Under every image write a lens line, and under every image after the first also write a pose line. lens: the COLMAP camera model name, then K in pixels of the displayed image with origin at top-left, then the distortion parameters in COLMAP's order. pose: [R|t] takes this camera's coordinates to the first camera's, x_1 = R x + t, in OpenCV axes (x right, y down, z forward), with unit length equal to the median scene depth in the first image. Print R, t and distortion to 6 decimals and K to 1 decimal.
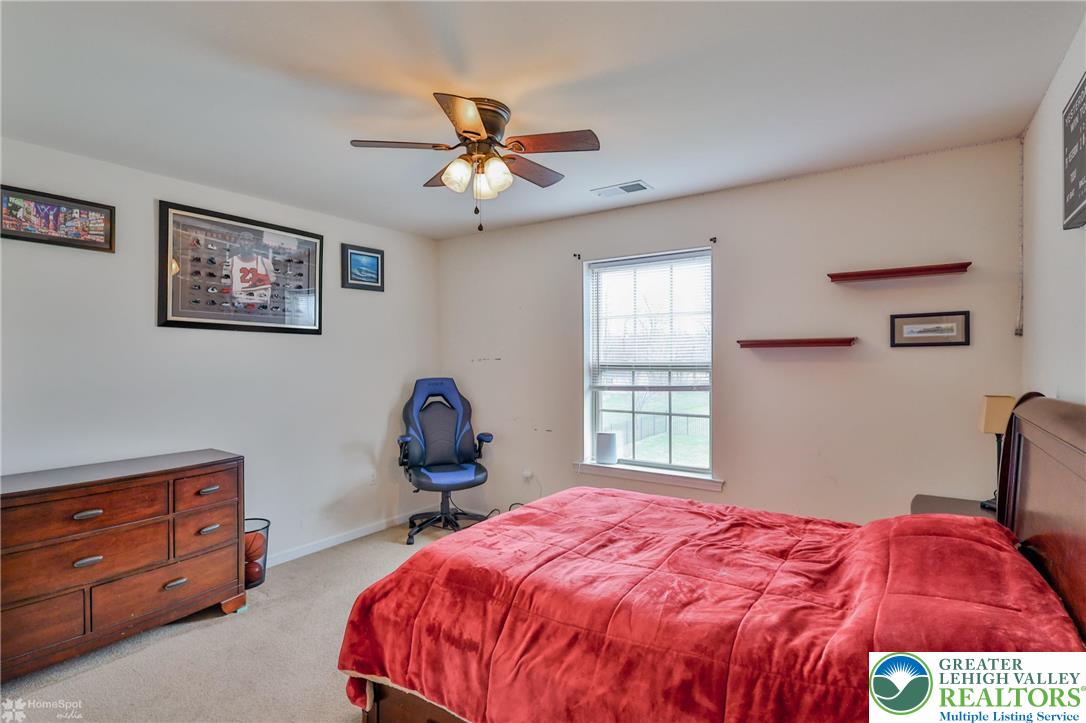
lens RADIAL K [[544.4, 0, 538.3], [0, 544.4, 359.5], [0, 0, 1]] dist [0.004362, 0.000390]
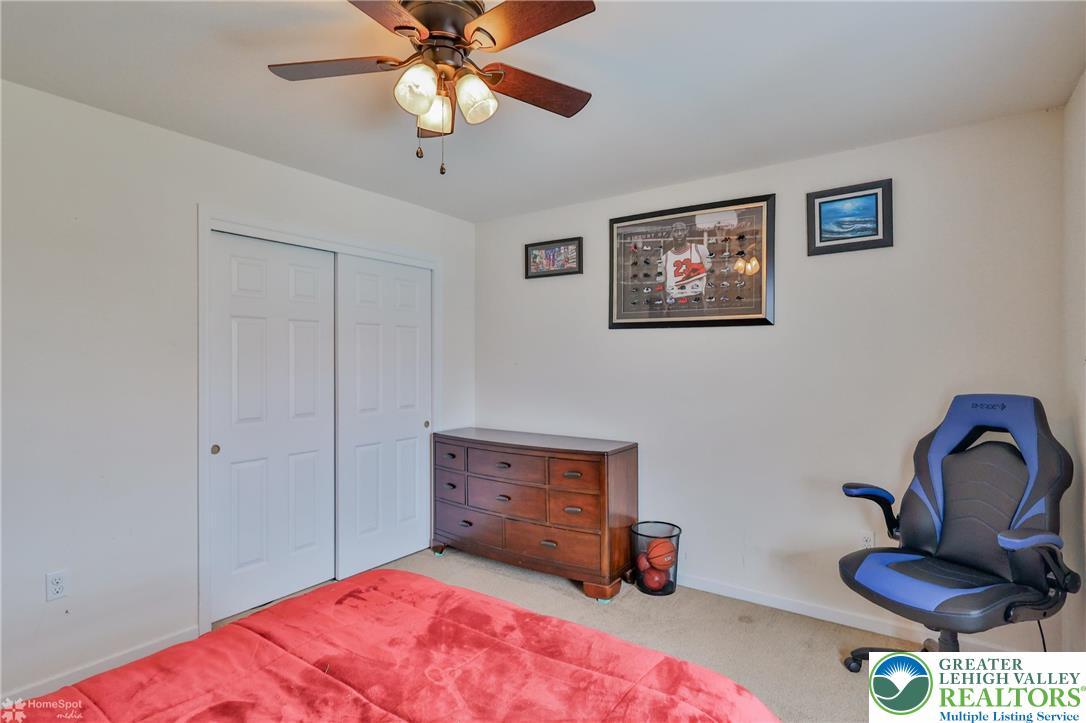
lens RADIAL K [[544.4, 0, 539.9], [0, 544.4, 363.9], [0, 0, 1]] dist [0.004362, 0.000390]
pose [[-0.005510, 0.009974, -0.999935, 0.409010], [-0.003147, 0.999945, 0.009991, 0.002223], [0.999980, 0.003202, -0.005479, 0.763193]]
